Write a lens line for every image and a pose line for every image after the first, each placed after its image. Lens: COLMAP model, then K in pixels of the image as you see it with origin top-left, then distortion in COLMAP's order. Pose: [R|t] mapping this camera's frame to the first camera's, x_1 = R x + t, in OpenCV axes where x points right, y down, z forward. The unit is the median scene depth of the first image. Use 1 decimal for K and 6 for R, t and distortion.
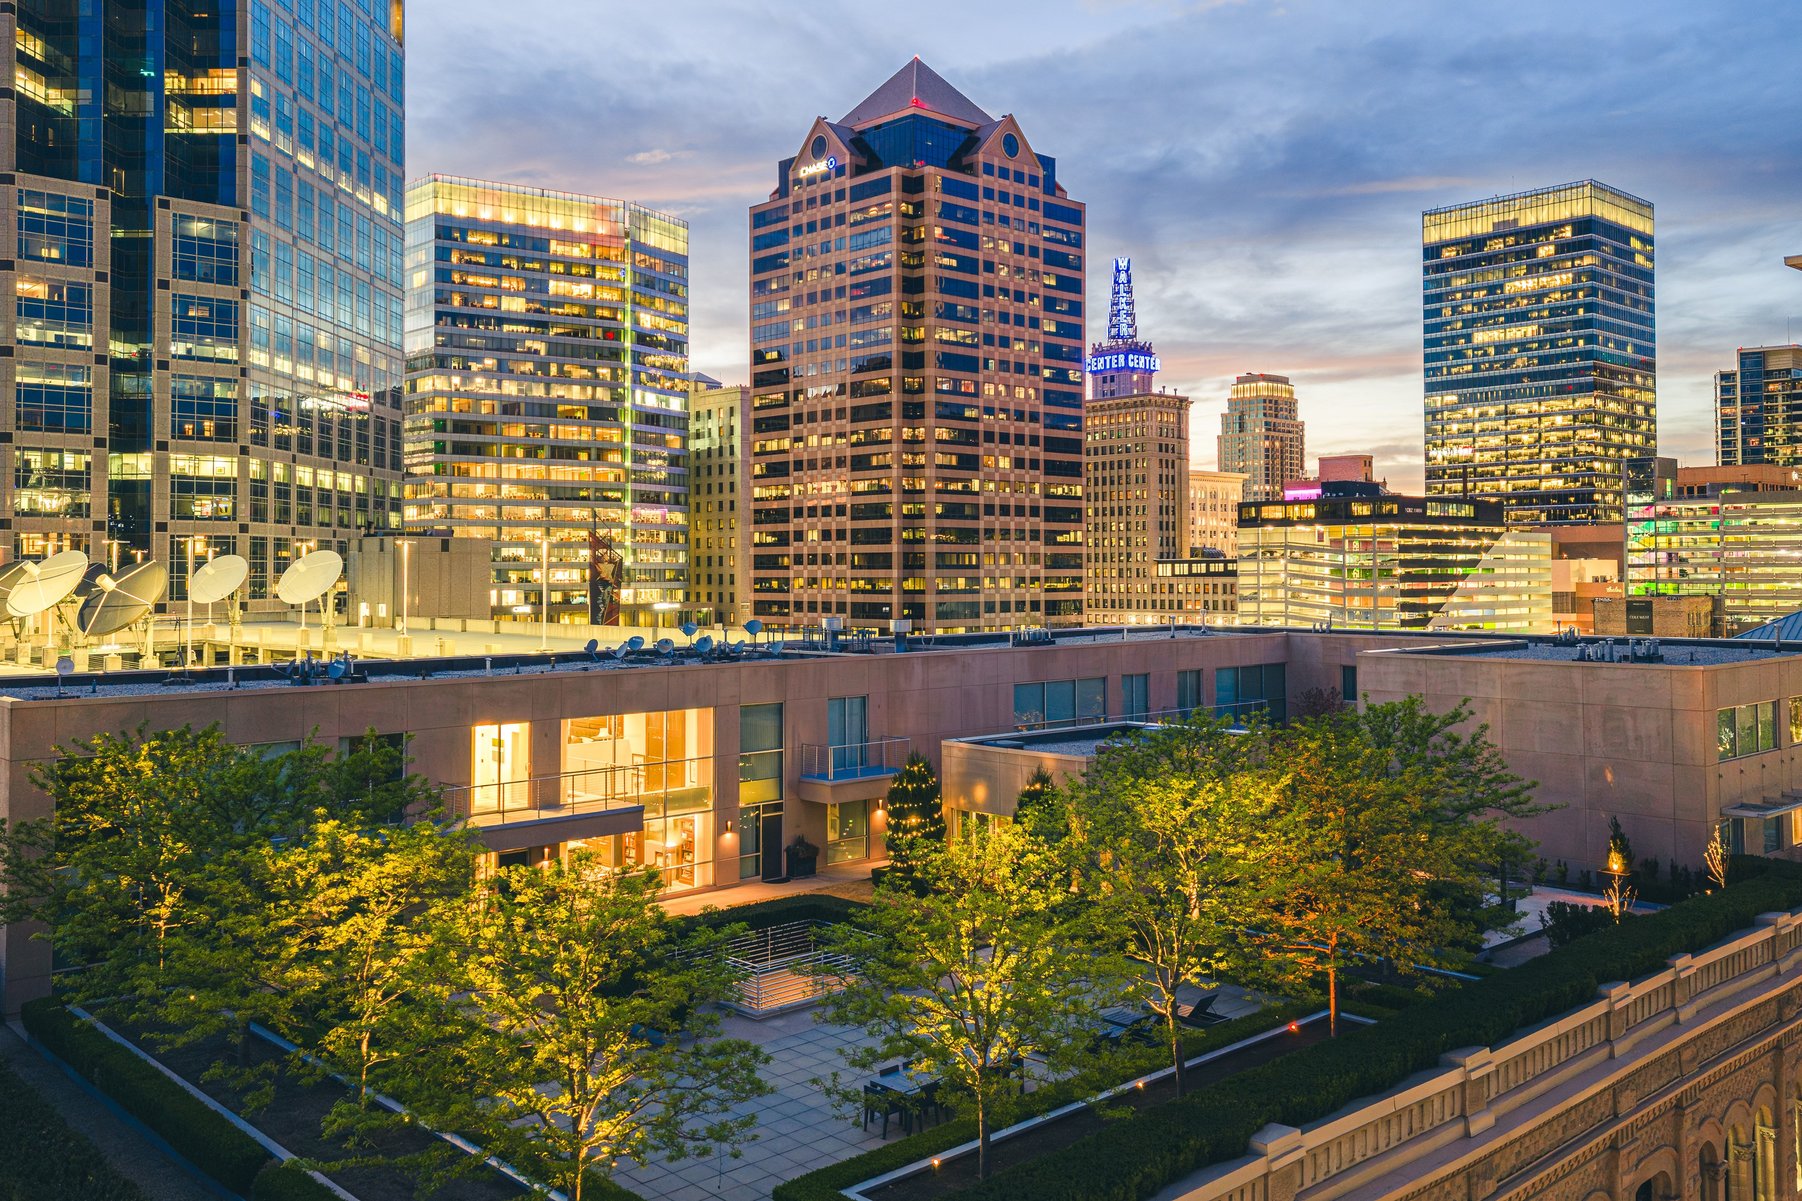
lens RADIAL K [[1508.6, 0, 902.8], [0, 1508.6, 532.6], [0, 0, 1]] dist [0.069260, -0.065560]
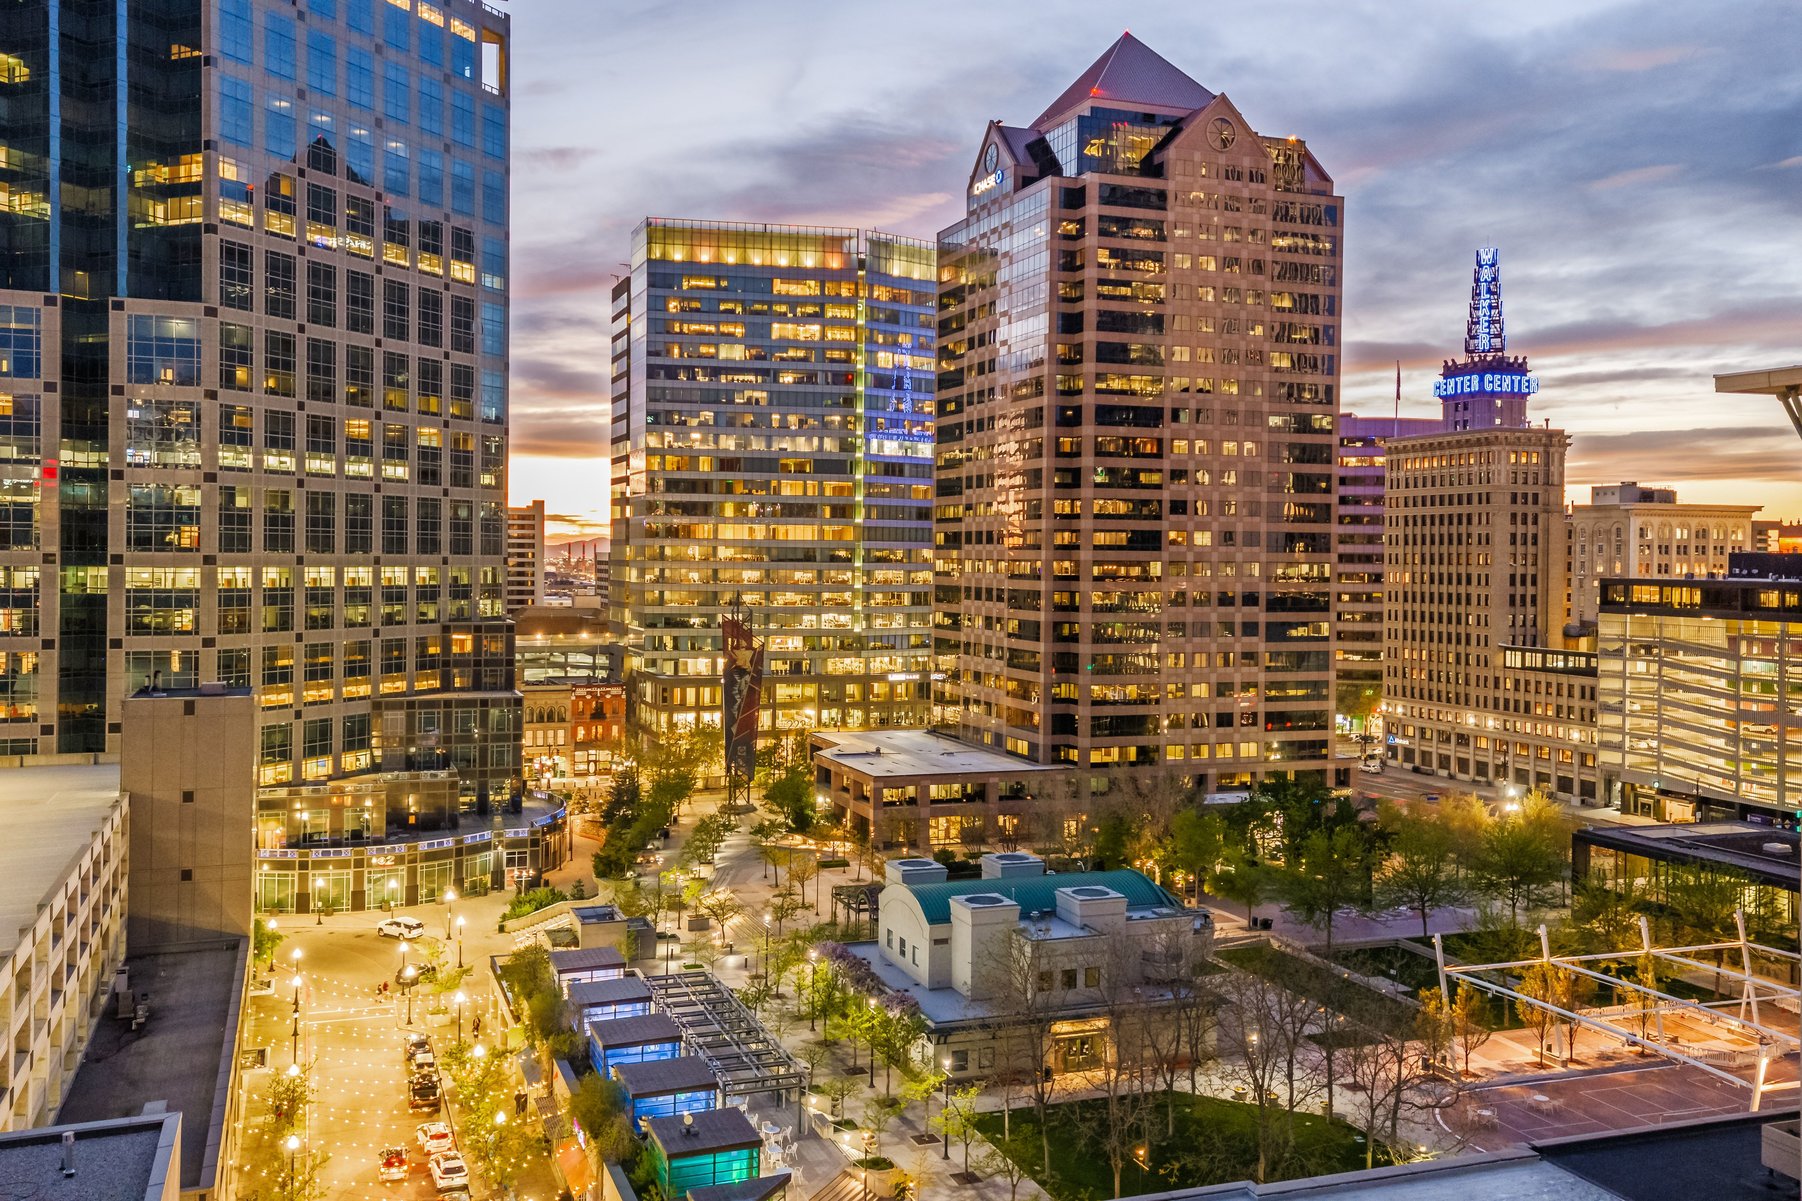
lens RADIAL K [[1529.5, 0, 888.8], [0, 1529.5, 569.1], [0, 0, 1]] dist [0.098989, -0.085084]
pose [[0.921203, 0.016771, -0.388720, 0.200939], [-0.003626, 0.999397, 0.034524, -0.050410], [0.389065, -0.030394, 0.920709, 0.167692]]
